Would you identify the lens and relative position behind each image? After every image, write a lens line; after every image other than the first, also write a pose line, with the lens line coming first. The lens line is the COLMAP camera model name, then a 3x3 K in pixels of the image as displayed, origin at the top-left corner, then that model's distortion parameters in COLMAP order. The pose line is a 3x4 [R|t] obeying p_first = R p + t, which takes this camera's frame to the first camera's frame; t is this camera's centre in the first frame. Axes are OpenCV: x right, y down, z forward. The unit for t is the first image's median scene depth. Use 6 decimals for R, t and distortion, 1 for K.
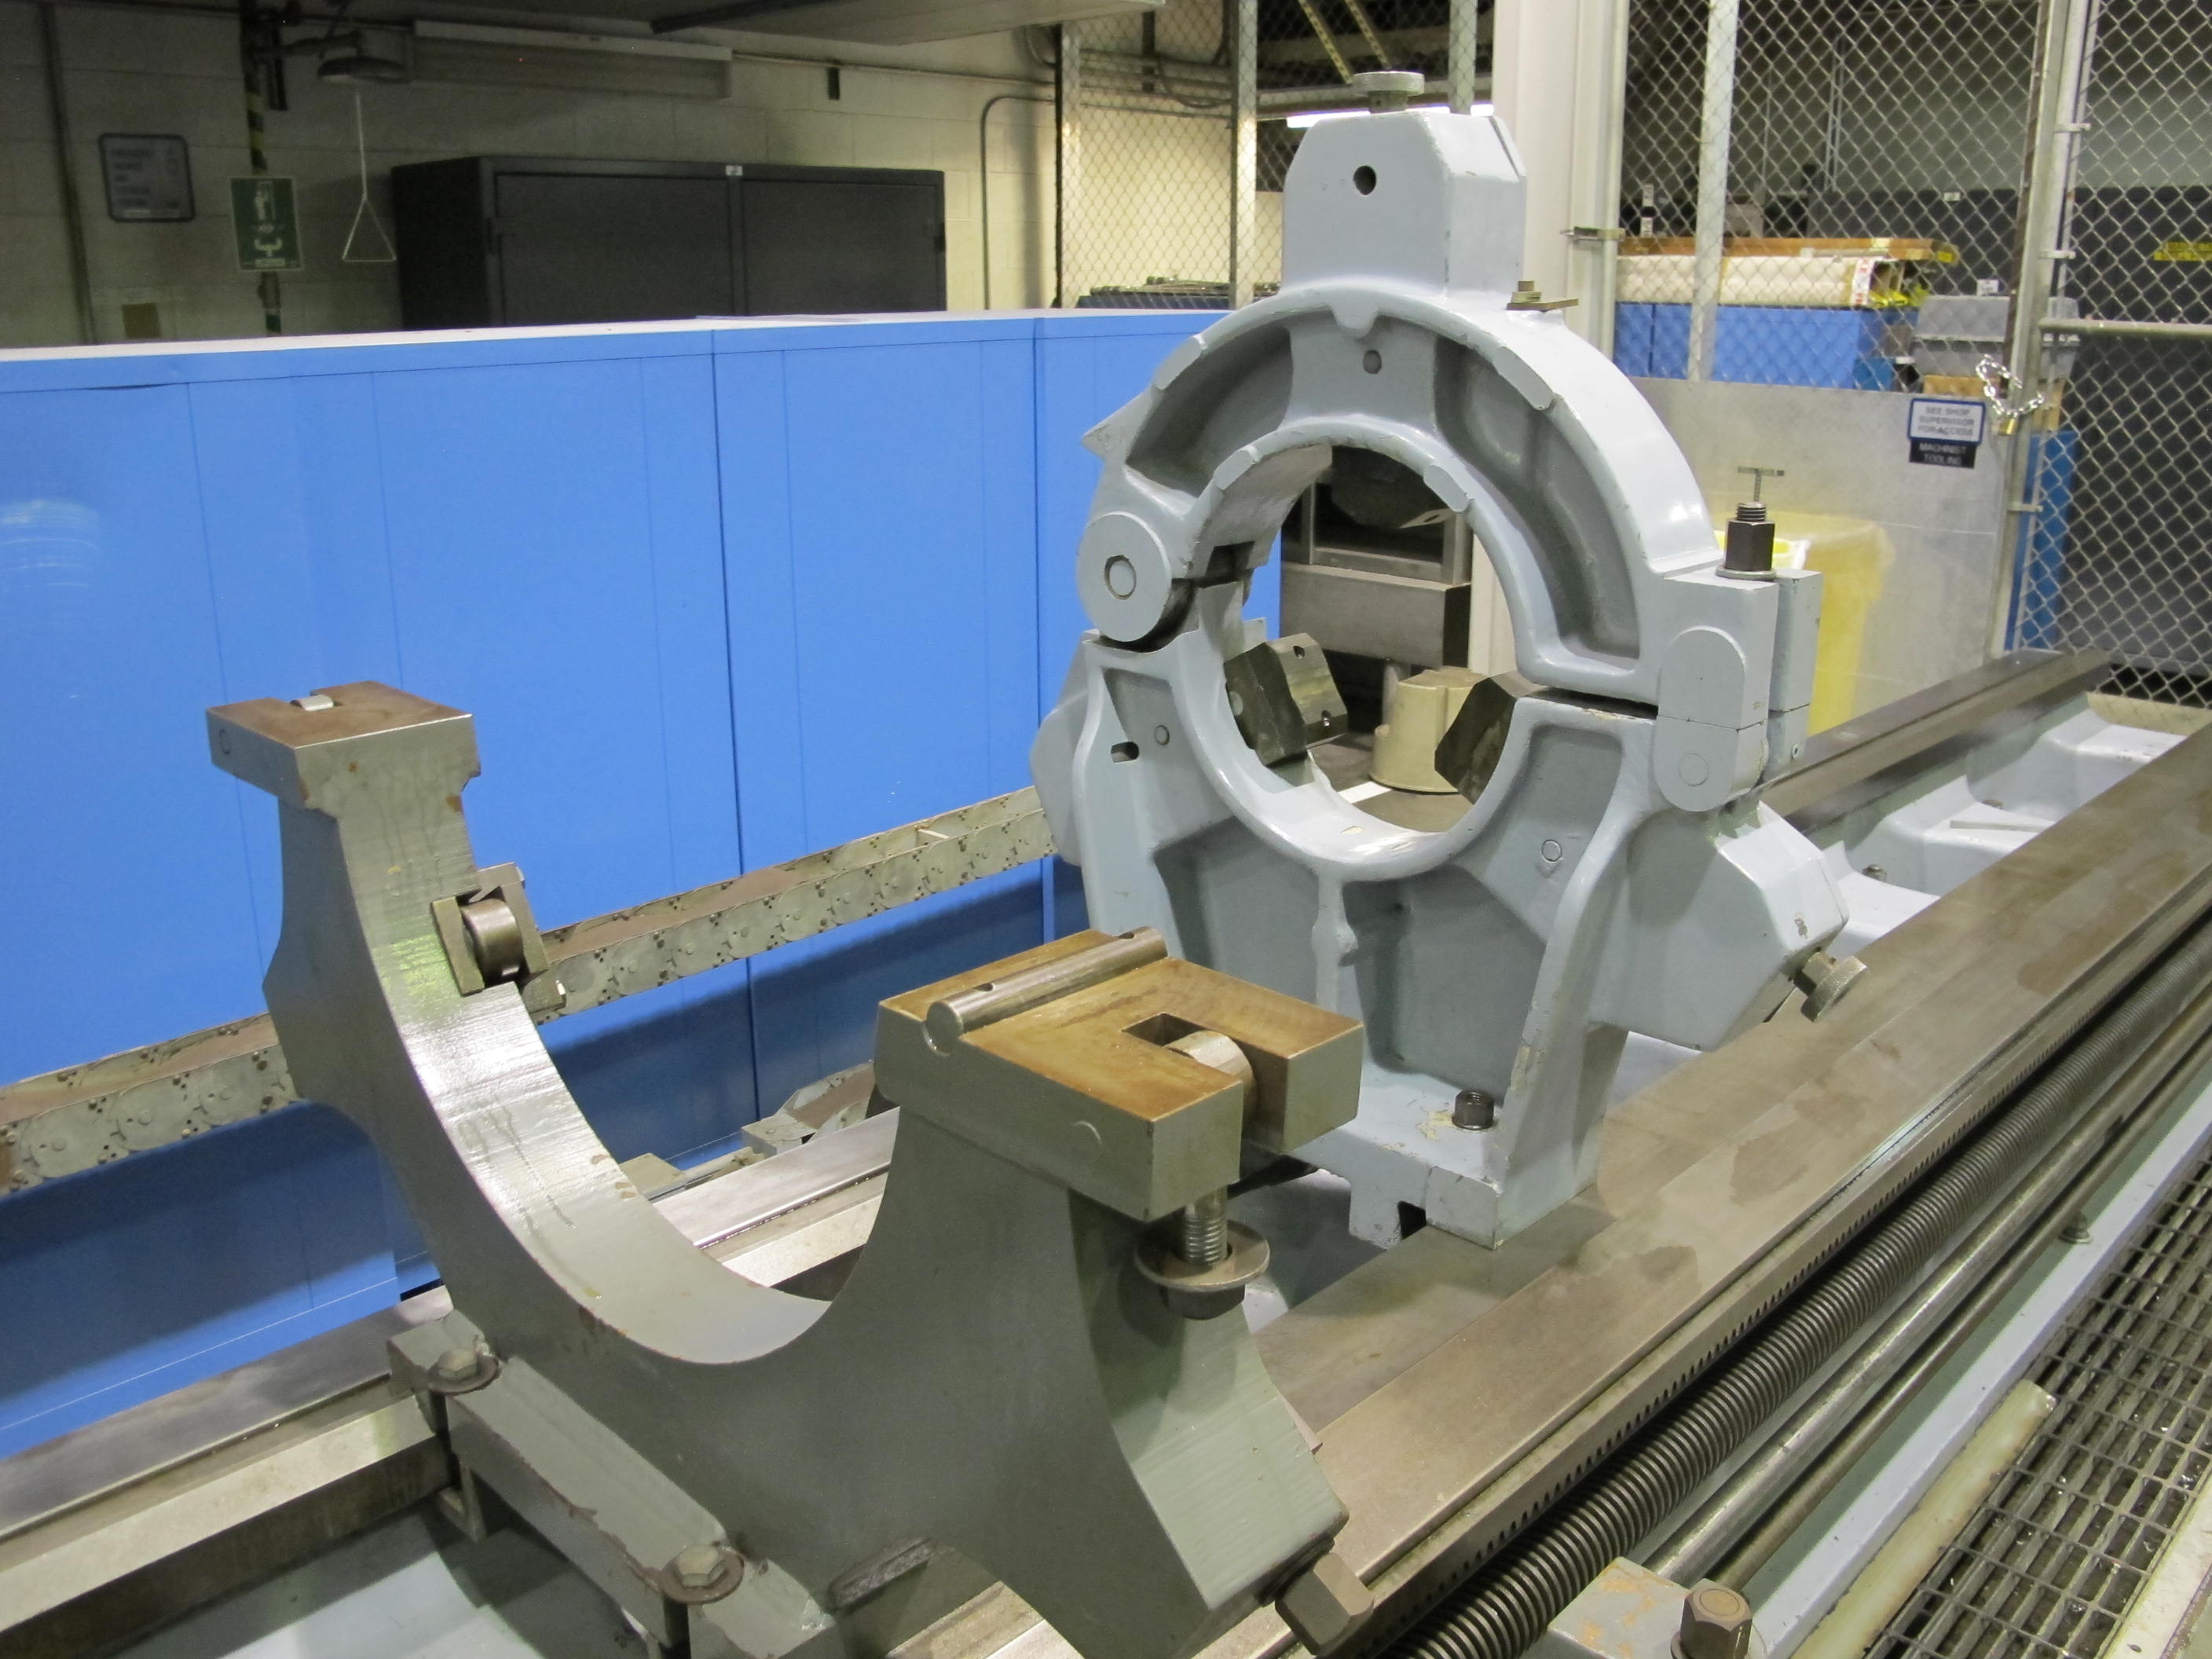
lens RADIAL K [[1837.4, 0, 1104.9], [0, 1837.4, 821.5], [0, 0, 1]] dist [-0.114807, 0.076248]
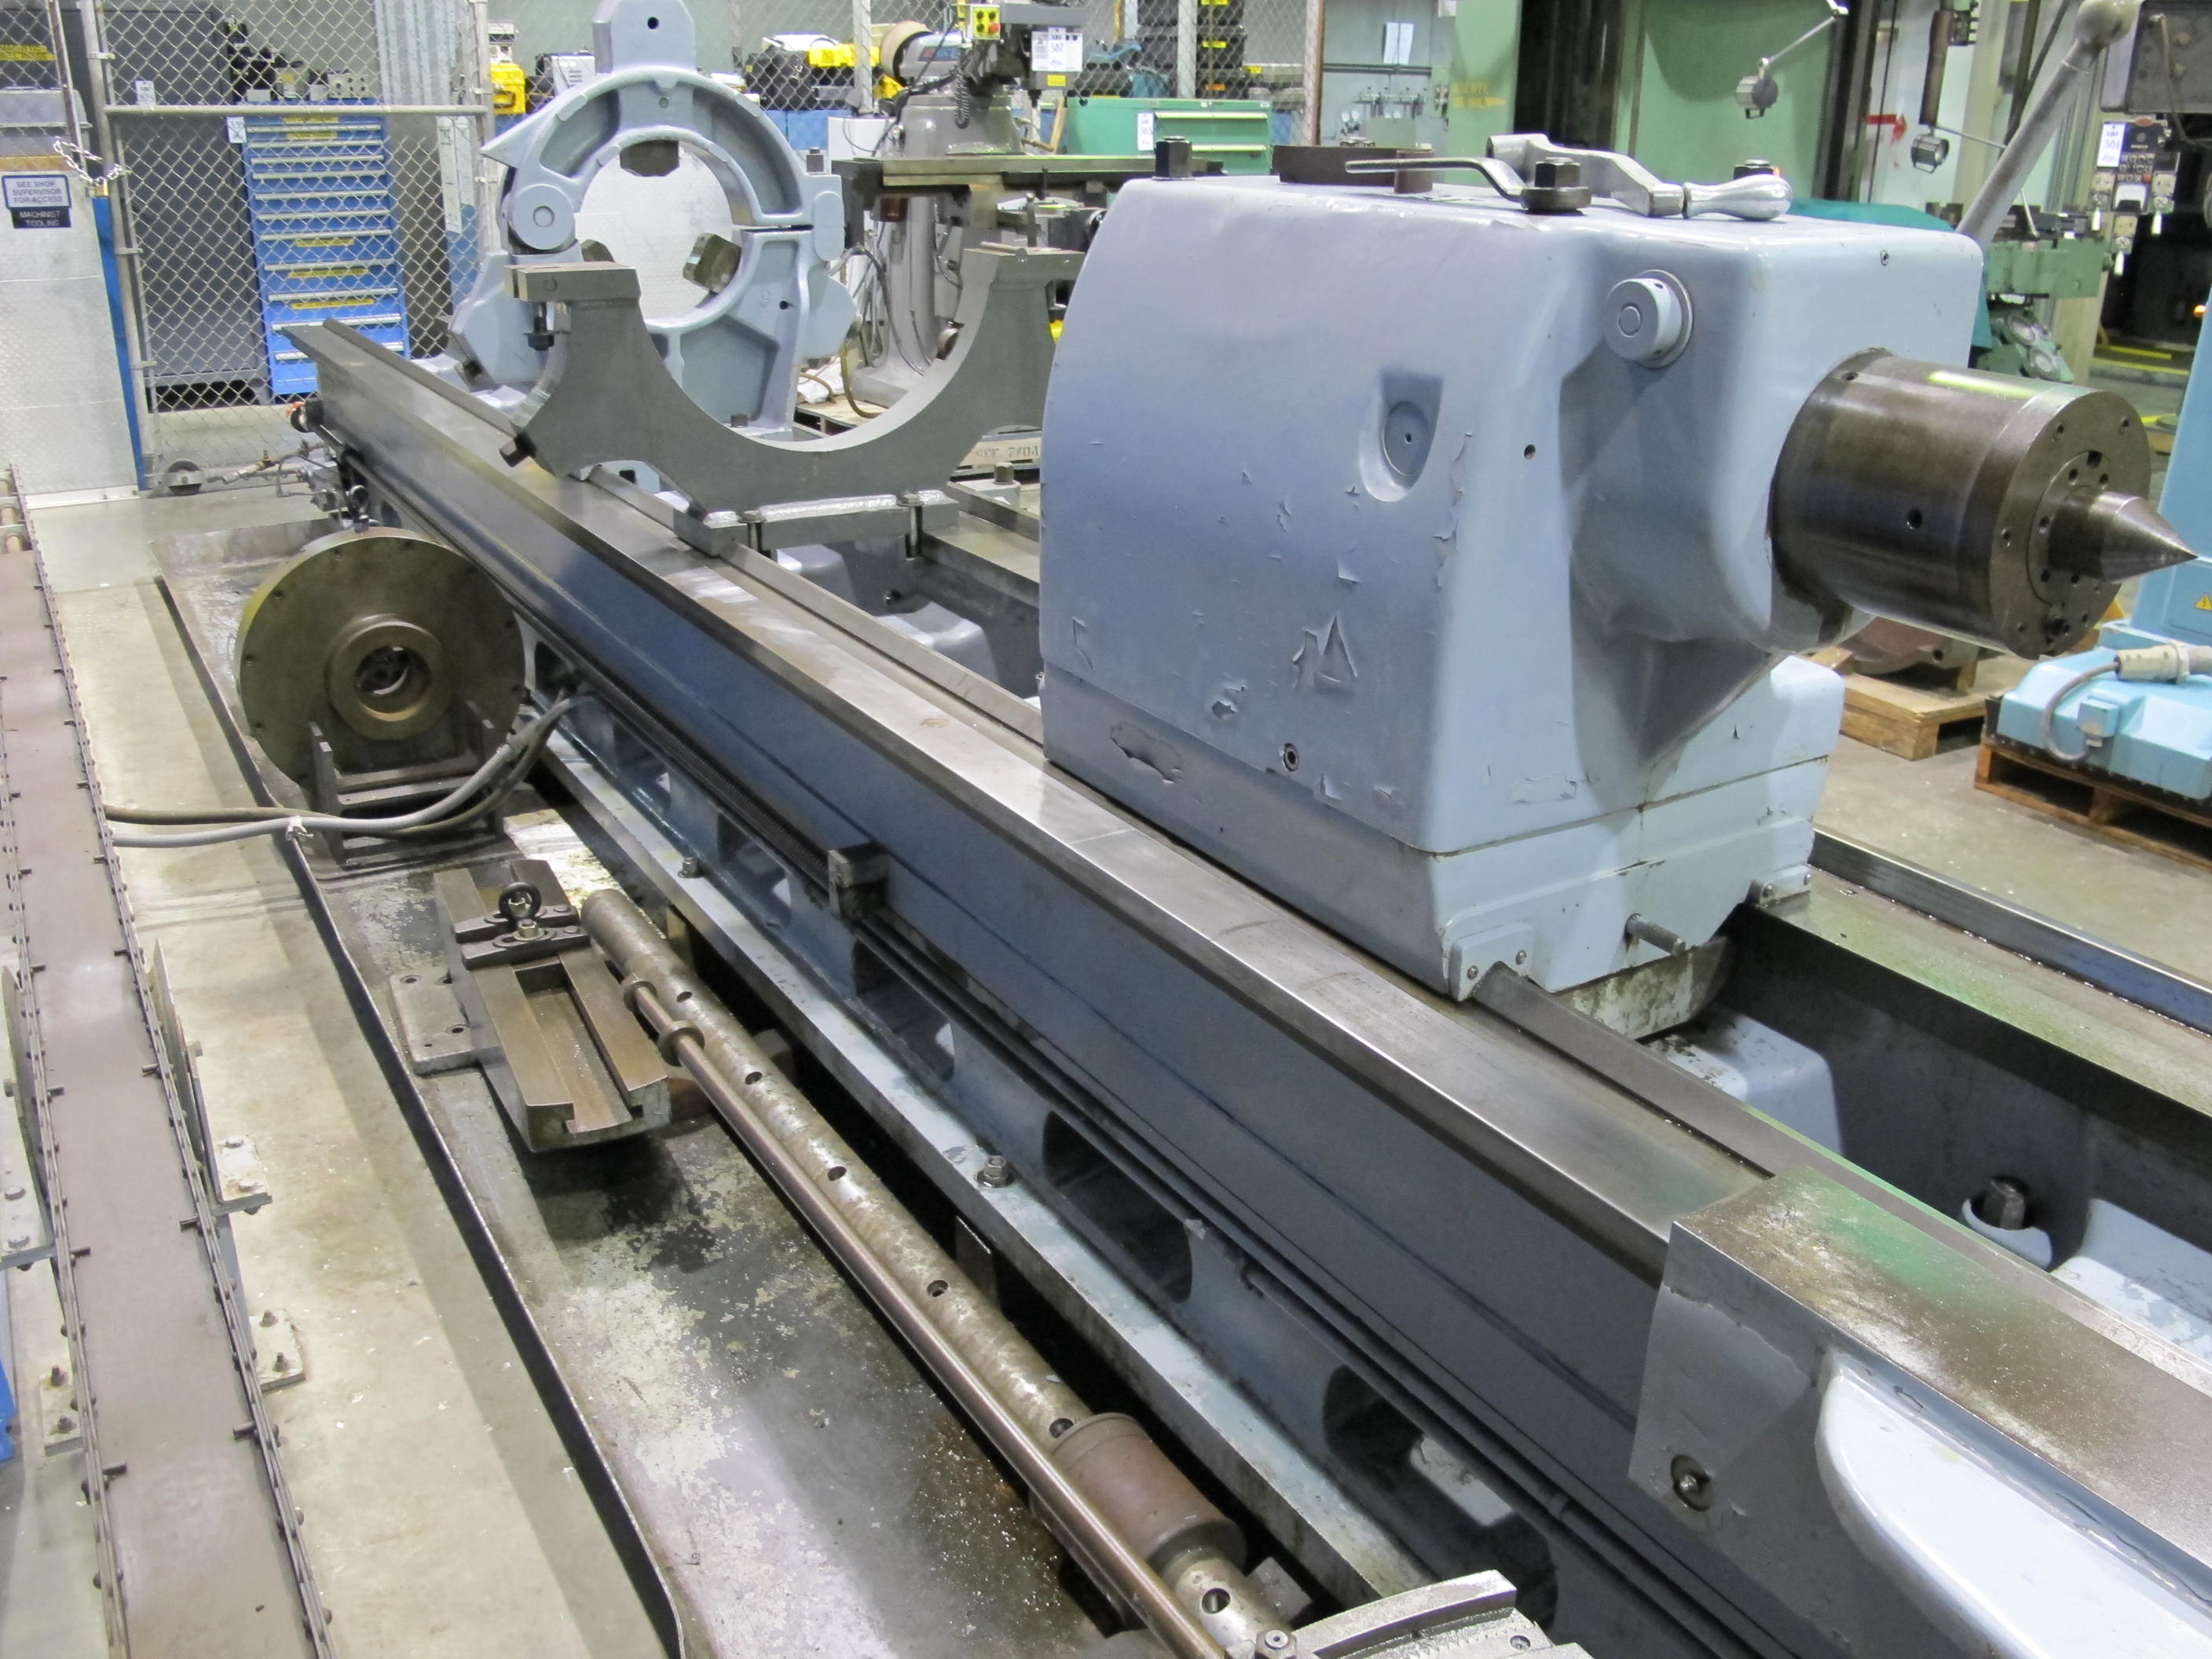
lens RADIAL K [[1837.4, 0, 1104.7], [0, 1837.4, 826.7], [0, 0, 1]] dist [-0.114807, 0.076248]
pose [[0.244267, -0.359224, 0.900717, -1.993423], [0.264808, 0.918260, 0.294407, 0.068779], [-0.932851, 0.166604, 0.319426, -0.110877]]
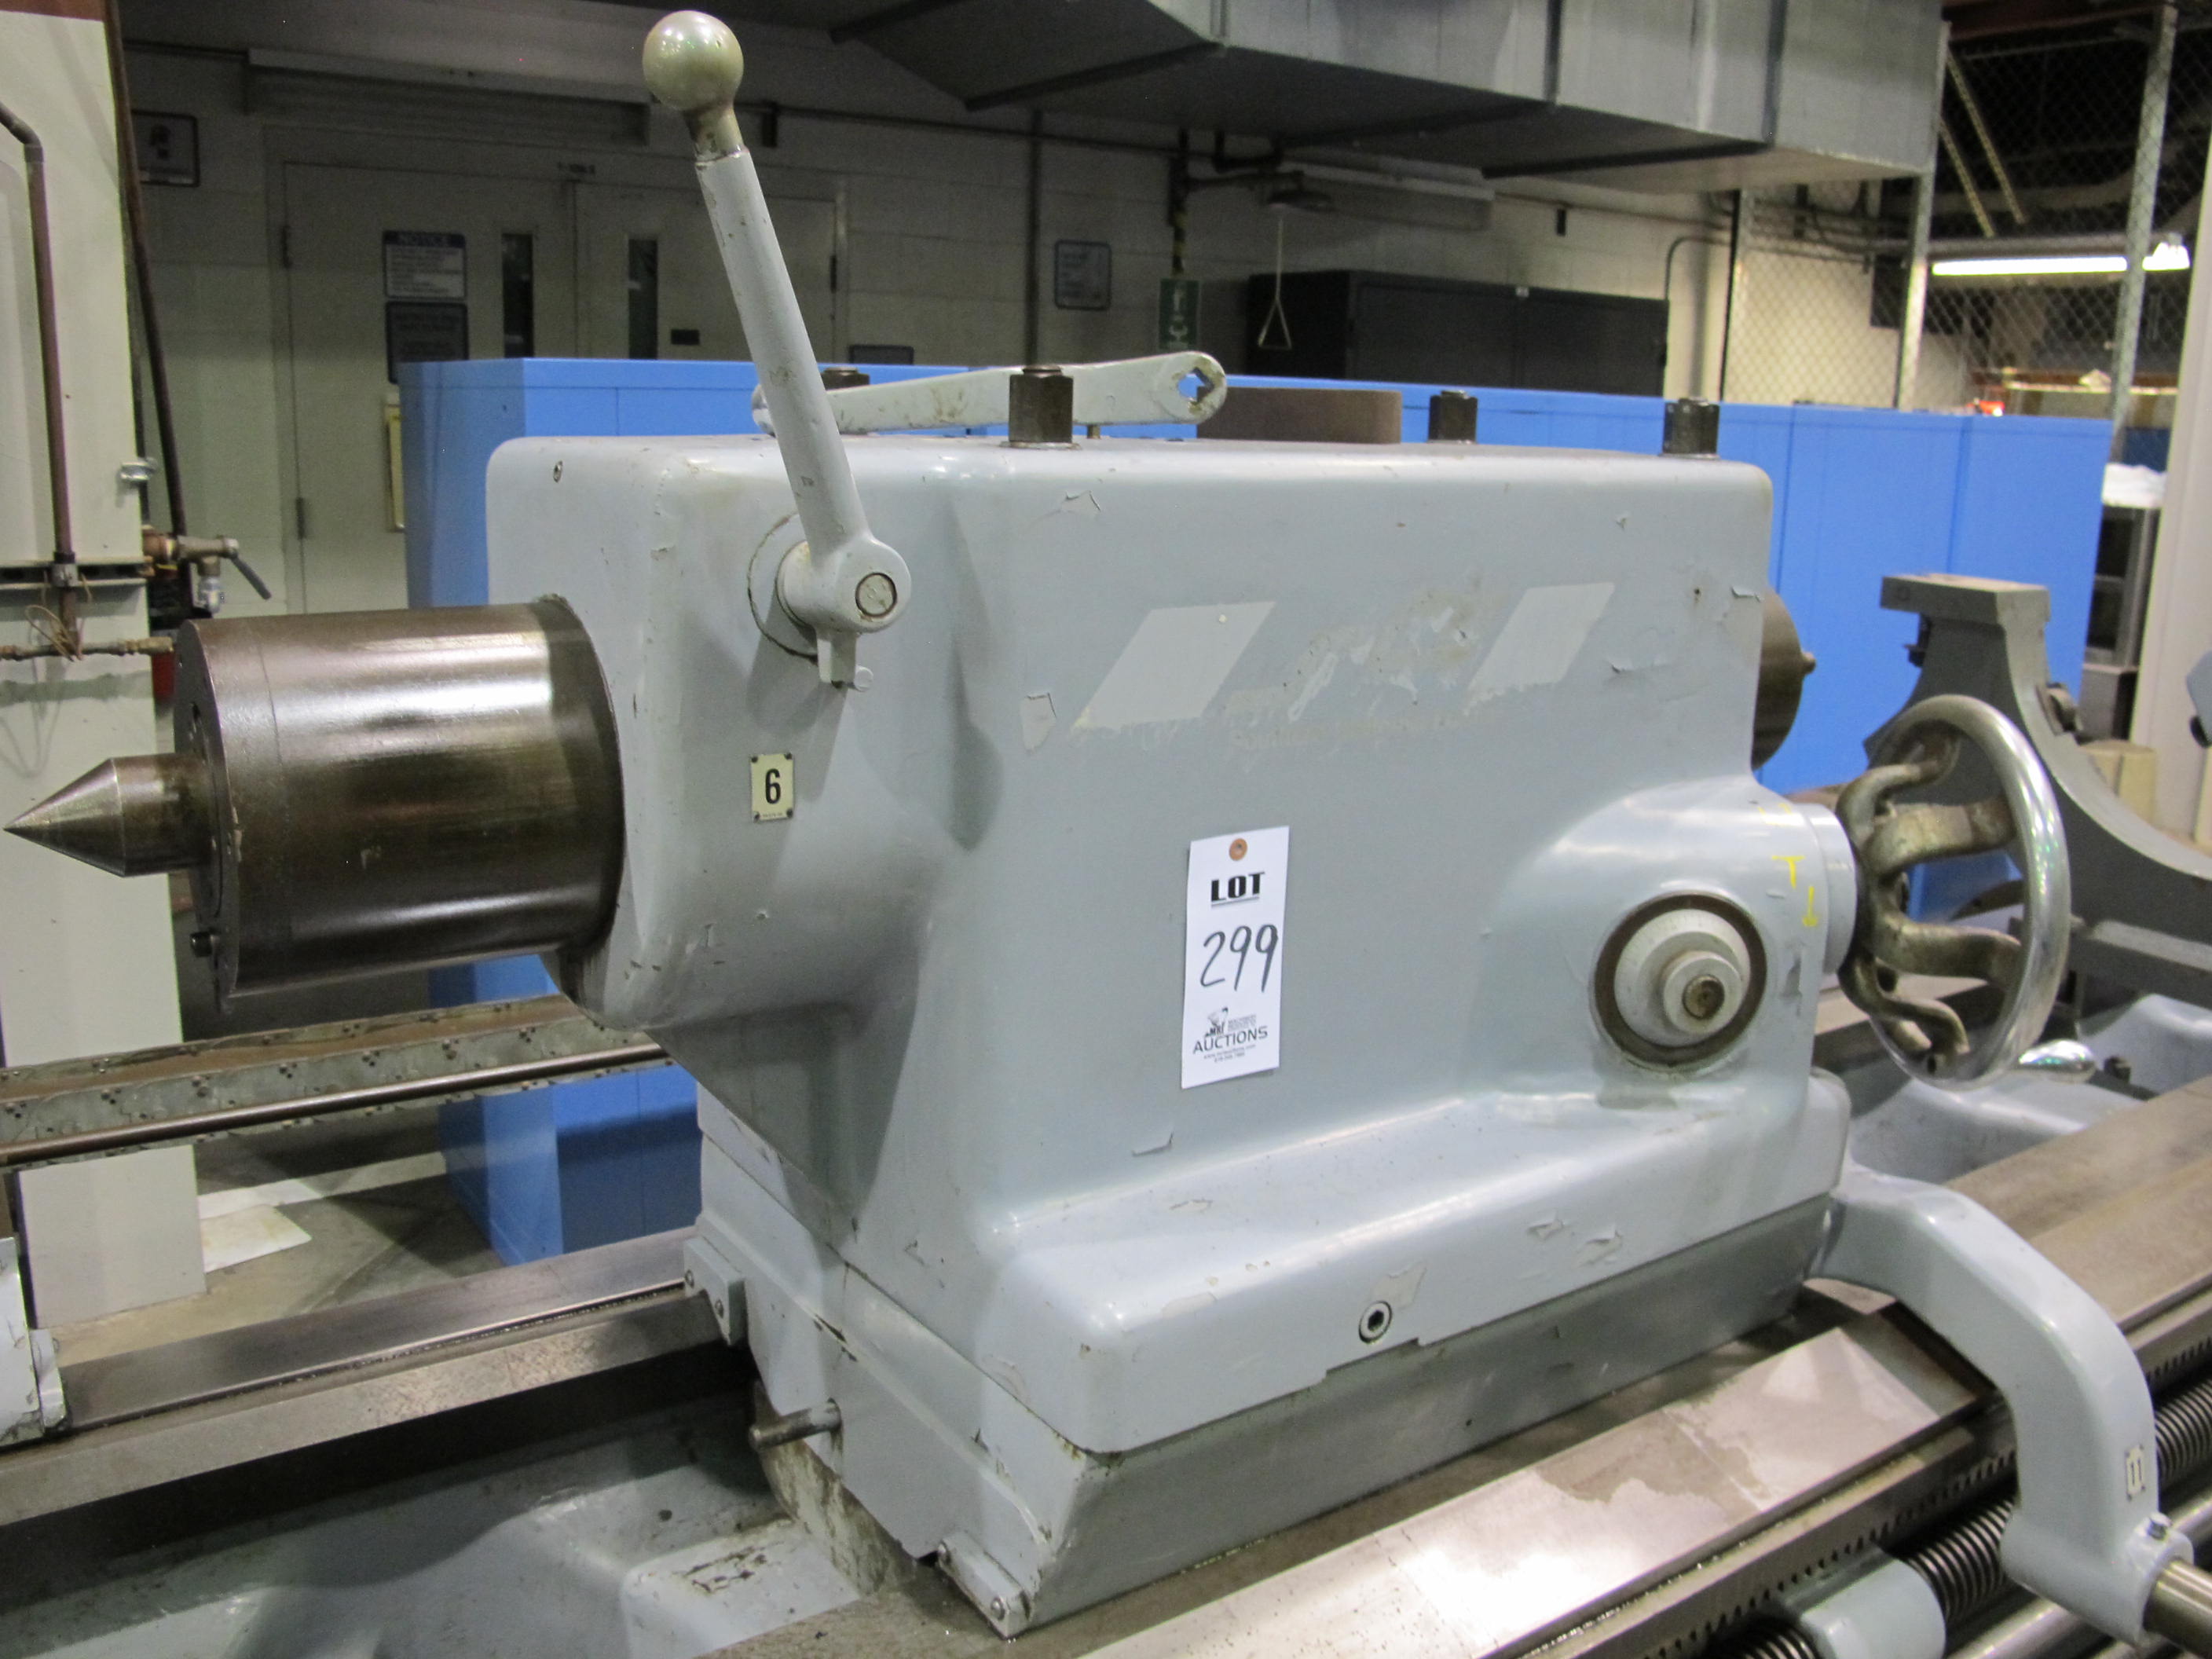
lens RADIAL K [[1837.4, 0, 1099.5], [0, 1837.4, 842.8], [0, 0, 1]] dist [-0.114807, 0.076248]
pose [[0.978056, 0.078359, -0.193044, -0.169810], [-0.088952, 0.994935, -0.046818, 0.070738], [0.188398, 0.062962, 0.980072, -0.173503]]
